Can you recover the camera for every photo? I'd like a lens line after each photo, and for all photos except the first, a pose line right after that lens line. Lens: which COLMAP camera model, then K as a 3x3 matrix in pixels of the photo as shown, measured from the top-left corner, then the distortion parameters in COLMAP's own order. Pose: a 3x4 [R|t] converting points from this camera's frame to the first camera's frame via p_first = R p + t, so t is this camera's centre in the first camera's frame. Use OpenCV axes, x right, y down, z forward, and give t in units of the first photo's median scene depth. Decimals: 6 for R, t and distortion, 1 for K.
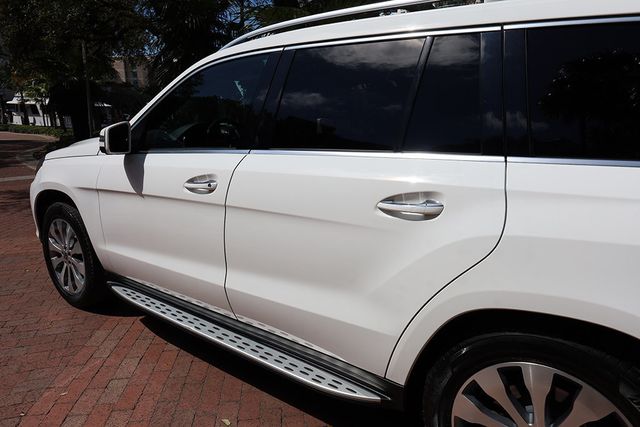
lens RADIAL K [[433.7, 0, 315.4], [0, 433.7, 212.2], [0, 0, 1]] dist [0.013333, -0.009657]
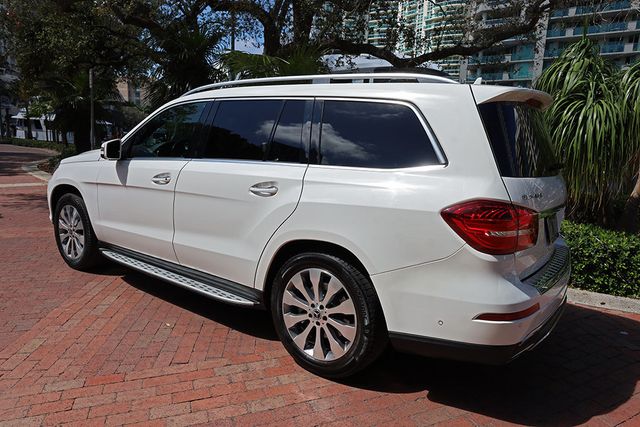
lens RADIAL K [[433.7, 0, 309.3], [0, 433.7, 213.7], [0, 0, 1]] dist [0.013333, -0.009657]
pose [[0.999123, 0.041802, -0.002607, 0.241655], [-0.041882, 0.997638, -0.054447, 0.106235], [0.000325, 0.054509, 0.998513, -0.499251]]
